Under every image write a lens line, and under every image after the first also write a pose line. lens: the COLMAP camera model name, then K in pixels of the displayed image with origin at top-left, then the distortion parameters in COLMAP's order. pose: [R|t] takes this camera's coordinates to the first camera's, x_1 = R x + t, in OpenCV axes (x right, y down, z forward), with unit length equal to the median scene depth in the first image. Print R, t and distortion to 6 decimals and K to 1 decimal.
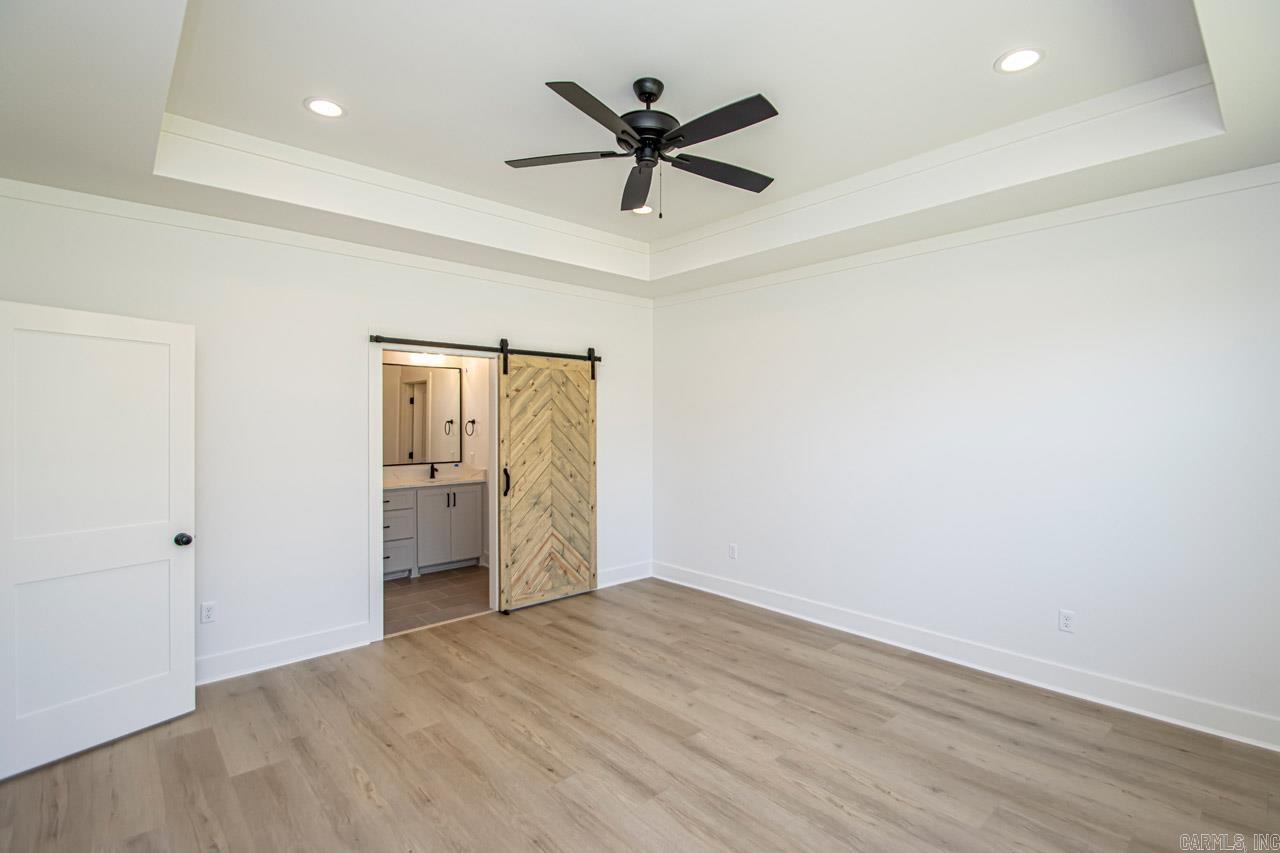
lens RADIAL K [[592.8, 0, 650.3], [0, 592.8, 425.0], [0, 0, 1]] dist [0.017826, -0.017539]
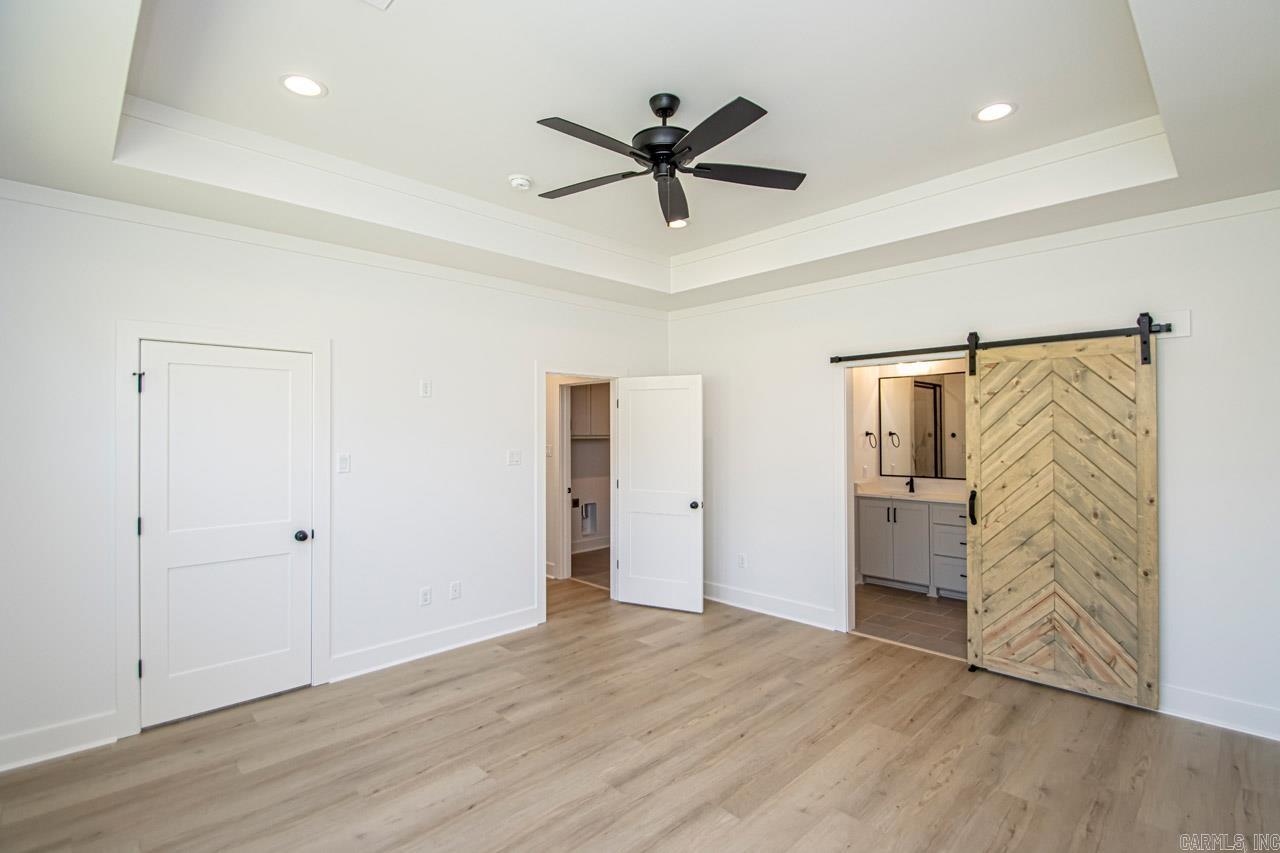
lens RADIAL K [[592.8, 0, 650.3], [0, 592.8, 425.0], [0, 0, 1]] dist [0.017826, -0.017539]
pose [[0.040282, -0.012123, -0.999115, 0.598077], [-0.000928, 0.999926, -0.012170, -0.007089], [0.999188, 0.001418, 0.040268, 0.563694]]
